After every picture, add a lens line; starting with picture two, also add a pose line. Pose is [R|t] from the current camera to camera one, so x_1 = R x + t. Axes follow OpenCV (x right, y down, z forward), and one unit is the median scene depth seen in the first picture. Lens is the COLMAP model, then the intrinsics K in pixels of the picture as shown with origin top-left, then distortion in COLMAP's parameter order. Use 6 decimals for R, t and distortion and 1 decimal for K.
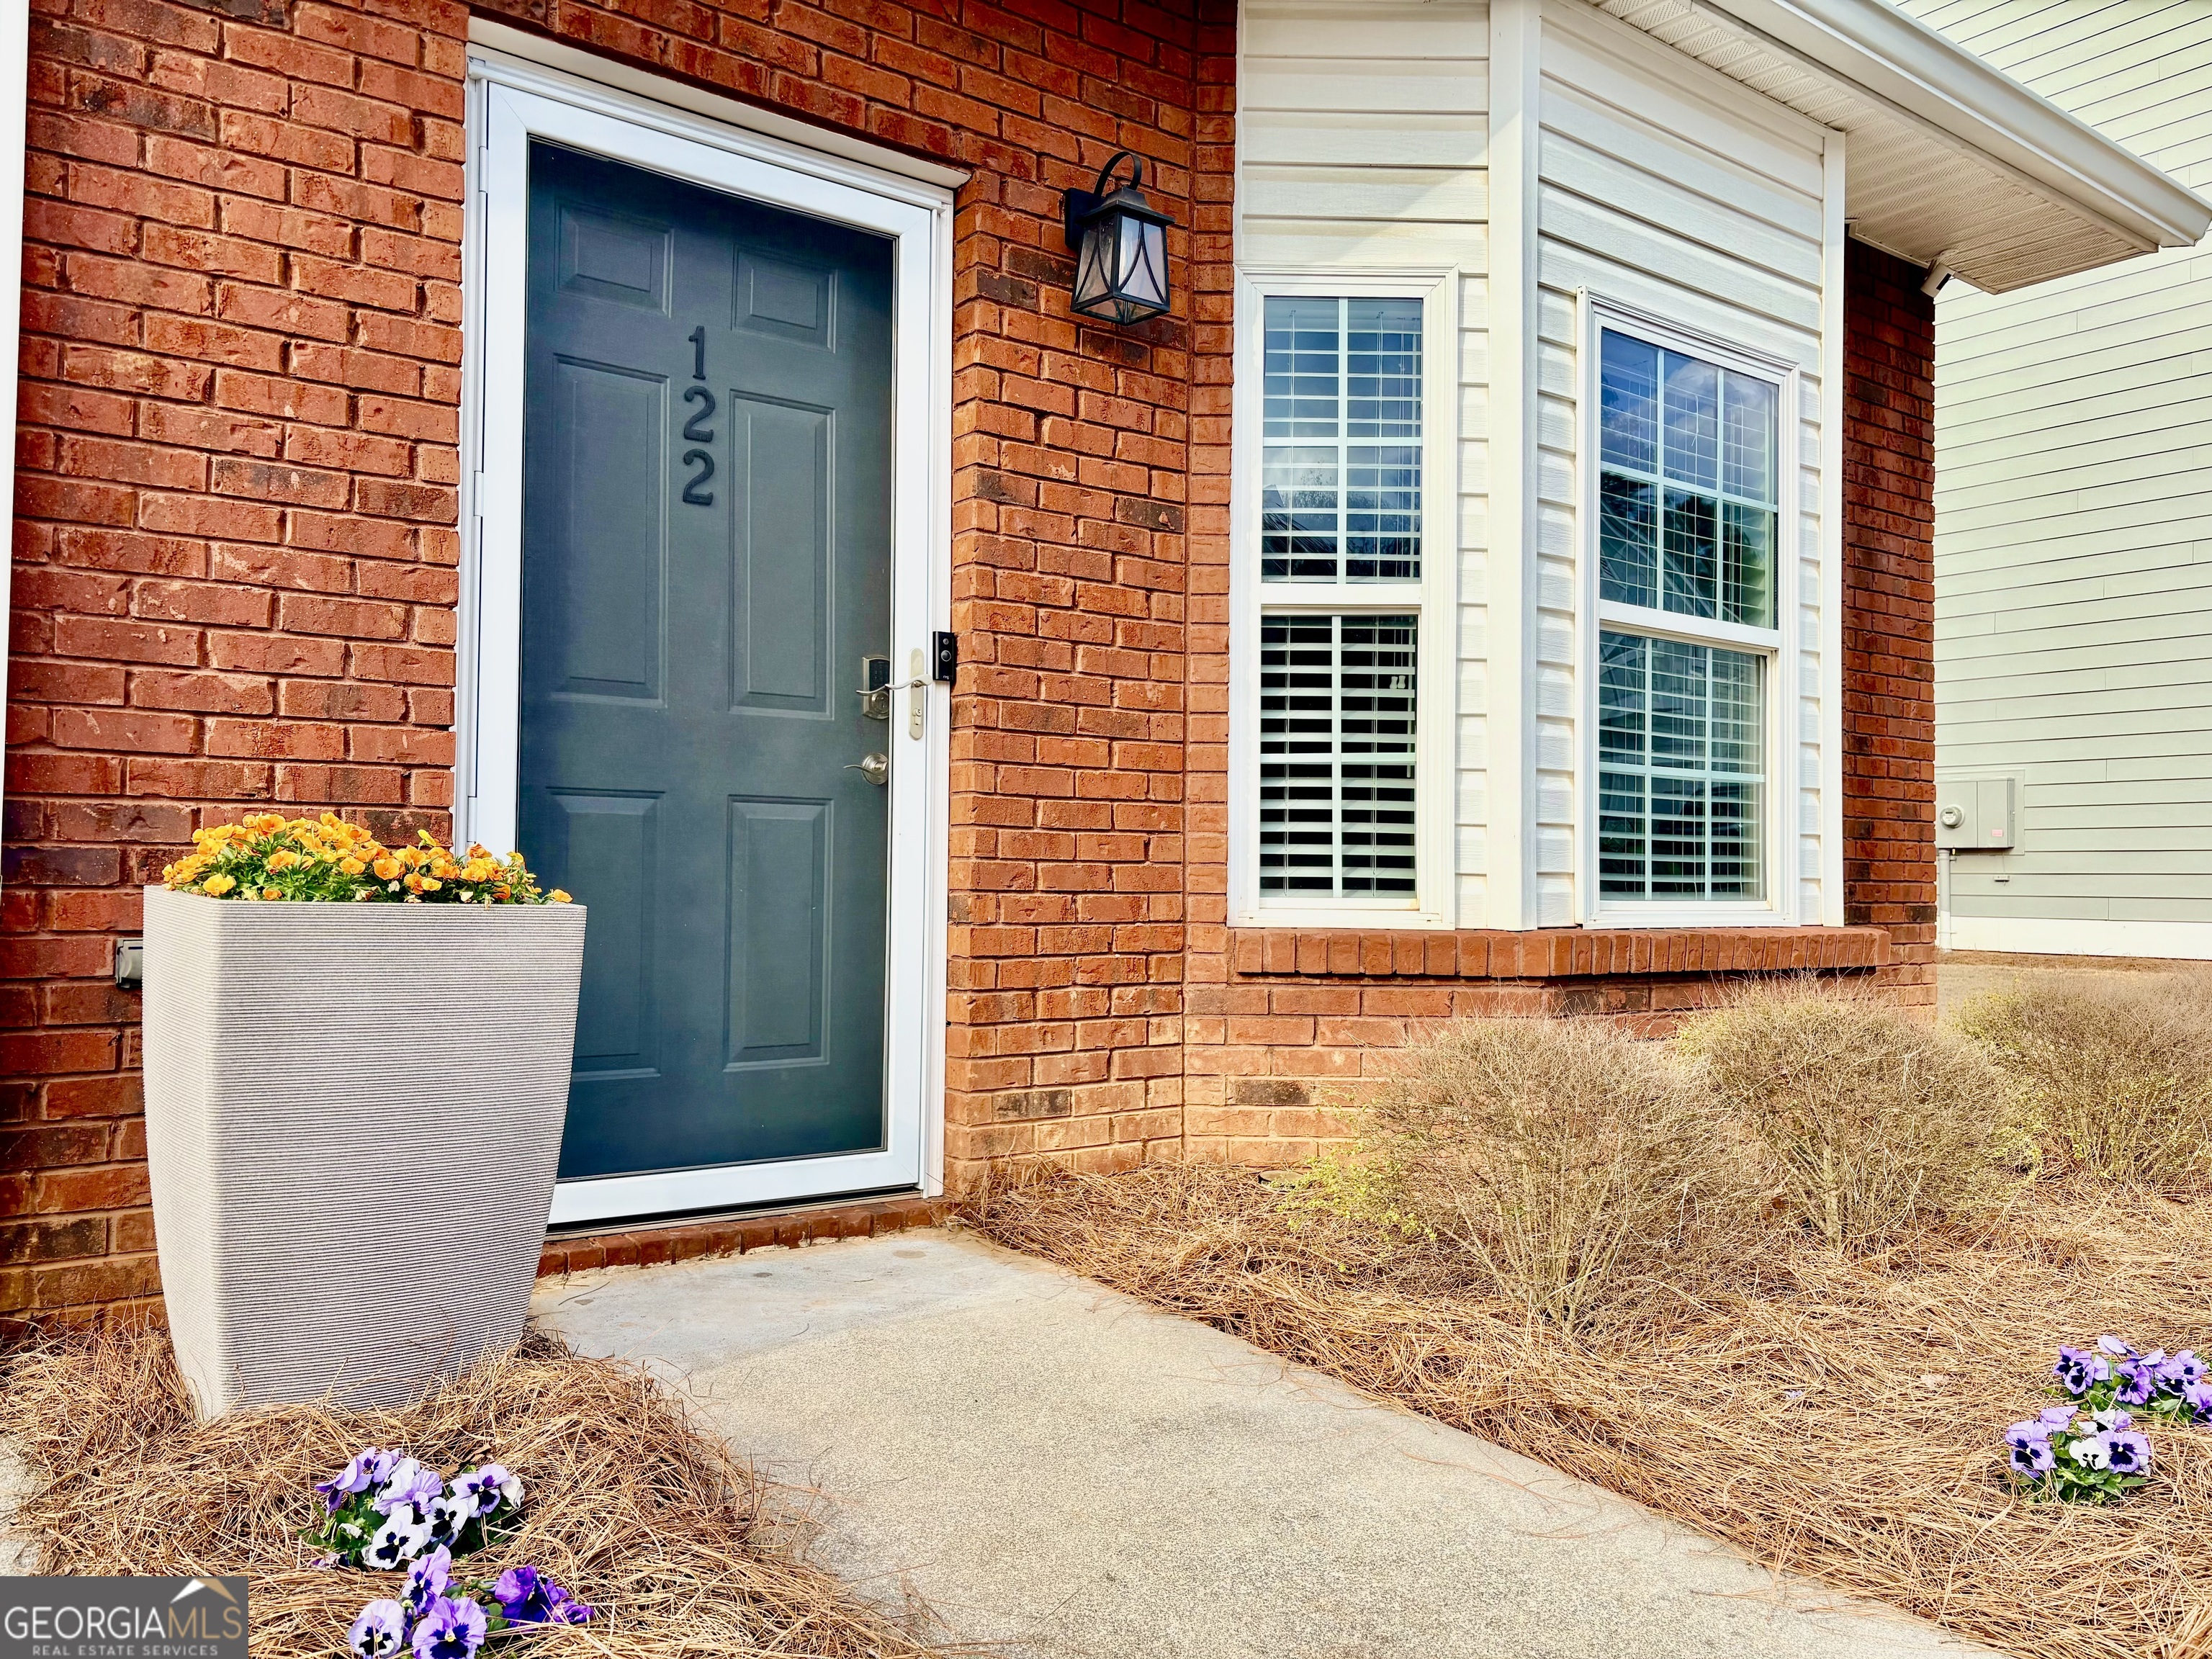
lens RADIAL K [[1689.2, 0, 1106.0], [0, 1689.2, 829.5], [0, 0, 1]] dist [0.120808, -0.185893]
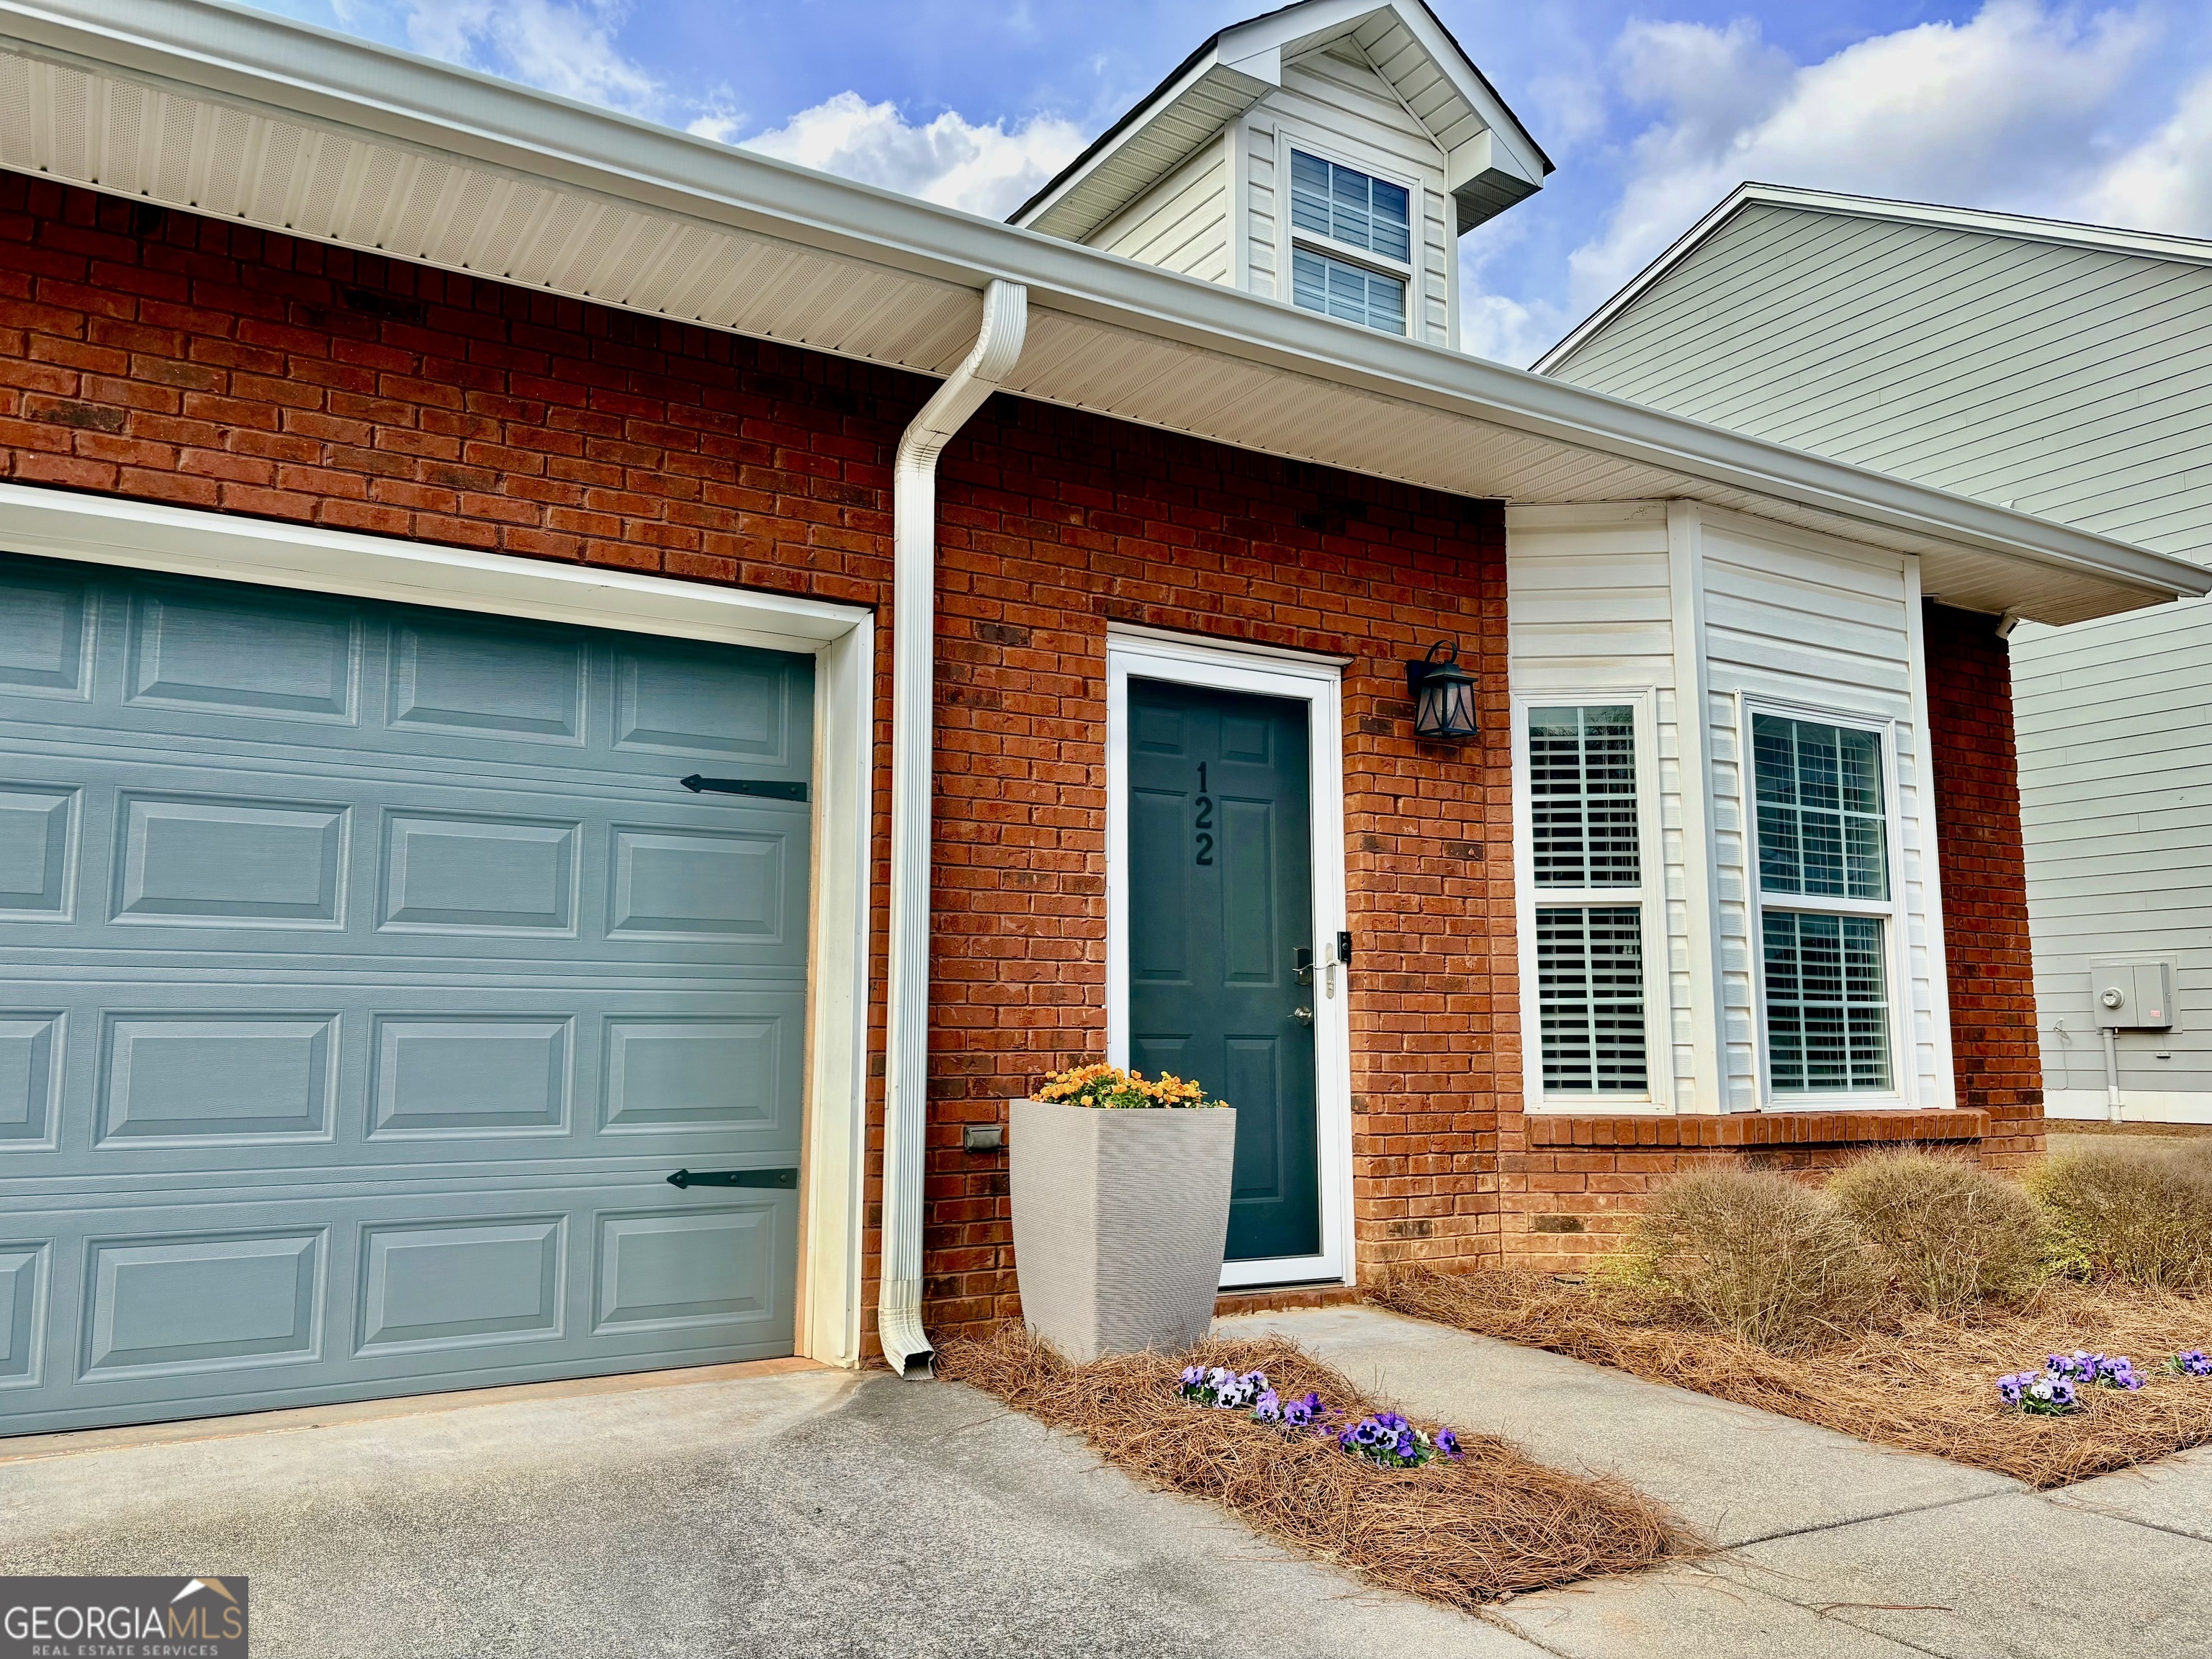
lens RADIAL K [[1675.3, 0, 1106.0], [0, 1675.3, 829.5], [0, 0, 1]] dist [0.093604, -0.153555]
pose [[0.994938, -0.024763, -0.097394, -0.156959], [0.014550, 0.994449, -0.104212, -0.047193], [0.099434, 0.102267, 0.989775, -0.608766]]
